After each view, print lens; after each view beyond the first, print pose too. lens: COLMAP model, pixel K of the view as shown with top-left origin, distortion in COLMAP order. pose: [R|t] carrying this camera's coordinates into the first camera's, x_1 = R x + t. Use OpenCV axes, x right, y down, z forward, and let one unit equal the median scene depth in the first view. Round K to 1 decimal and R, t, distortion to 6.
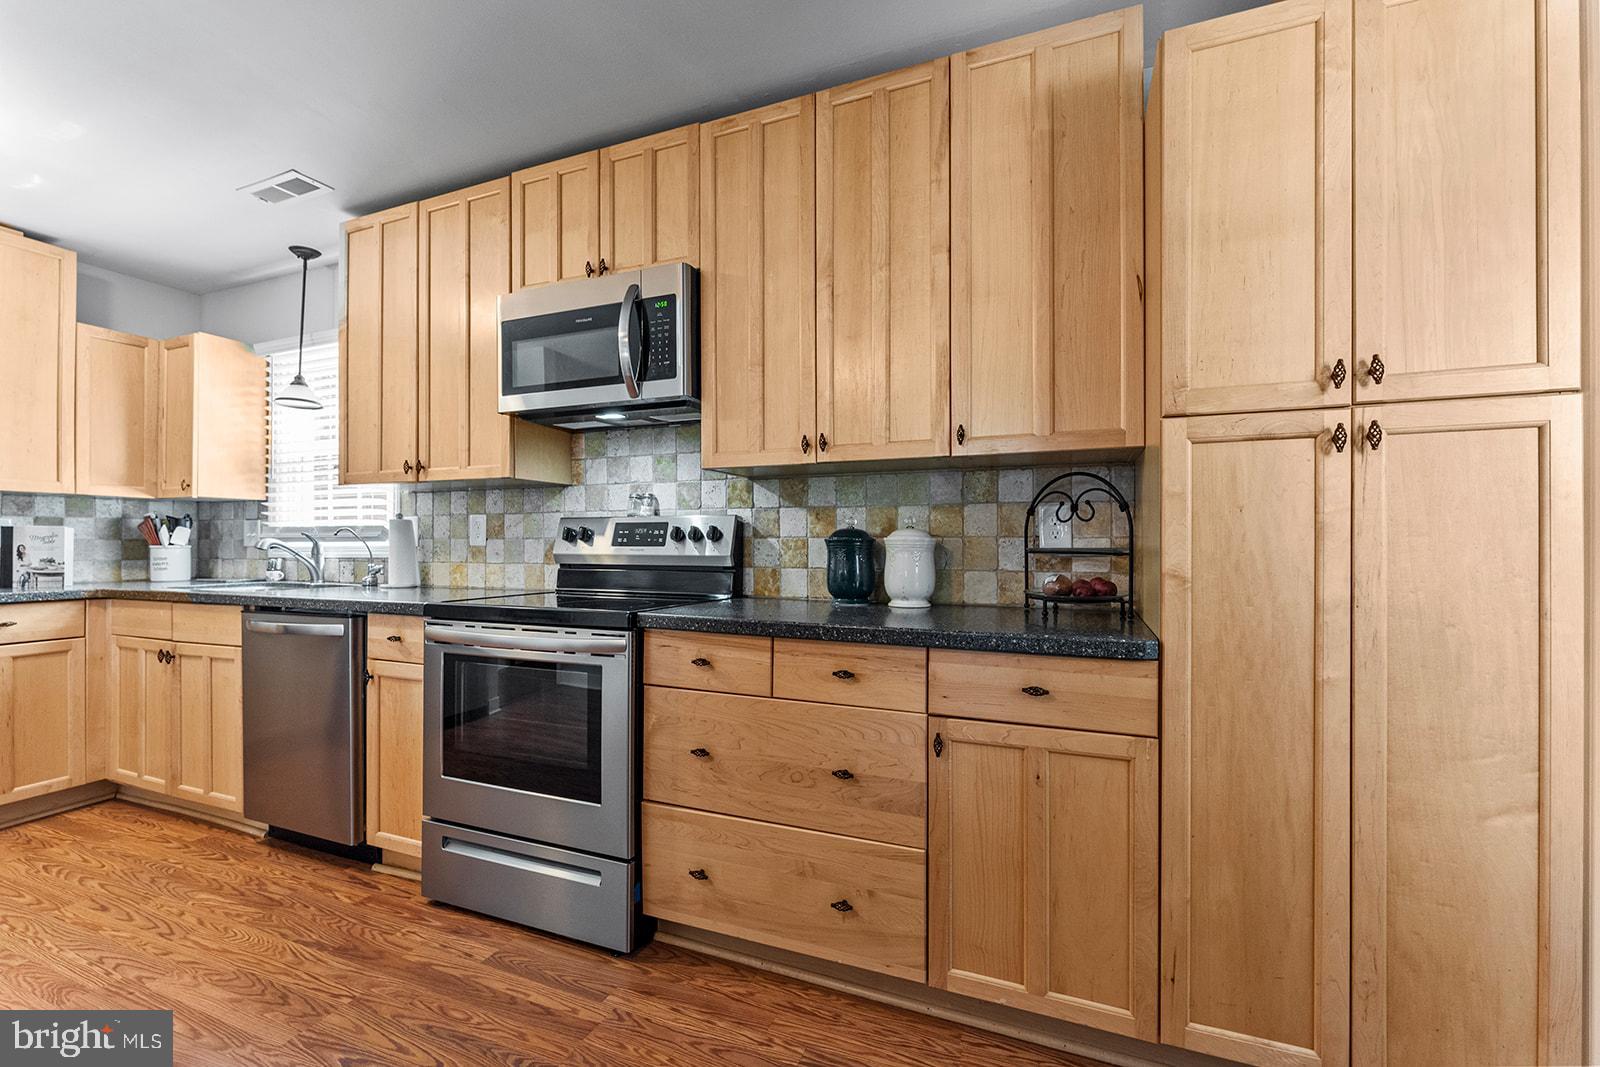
lens RADIAL K [[679.5, 0, 798.5], [0, 679.5, 540.0], [0, 0, 1]] dist [-0.002374, 0.000192]
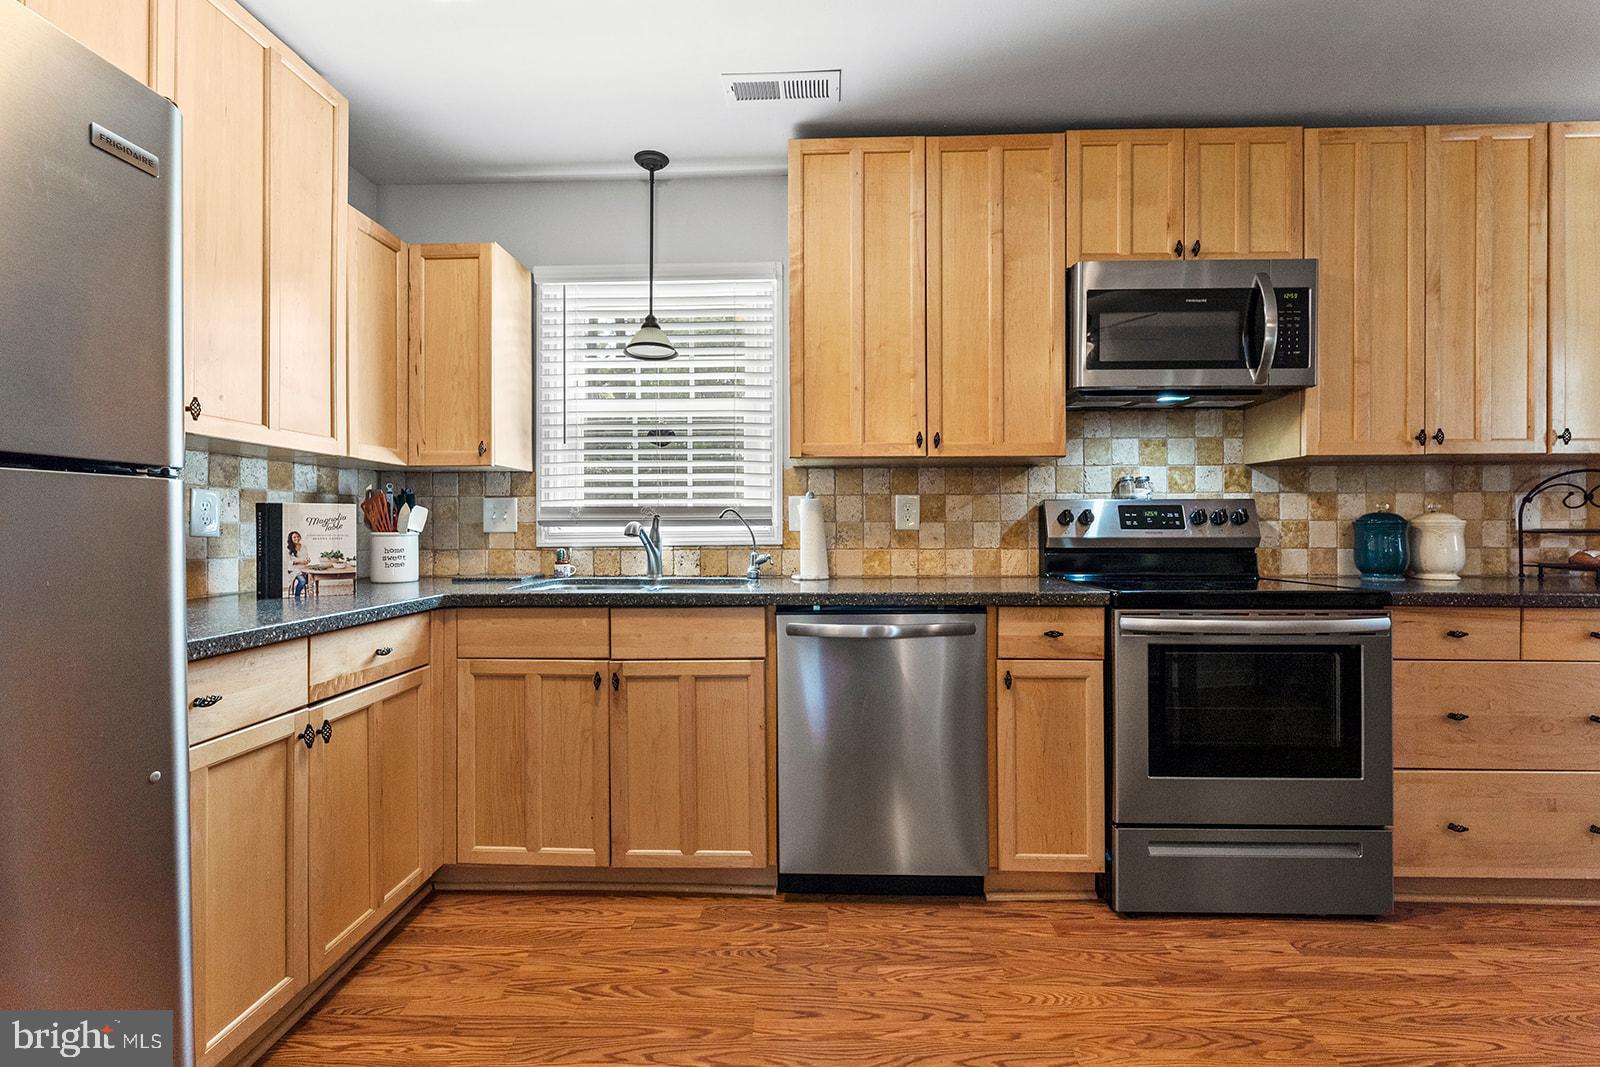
lens RADIAL K [[677.6, 0, 802.7], [0, 677.6, 525.4], [0, 0, 1]] dist [-0.001909, 0.000100]
pose [[0.935931, -0.003114, 0.352170, -1.111929], [0.001647, 0.999989, 0.004463, -0.001683], [-0.352180, -0.003597, 0.935925, 0.257912]]
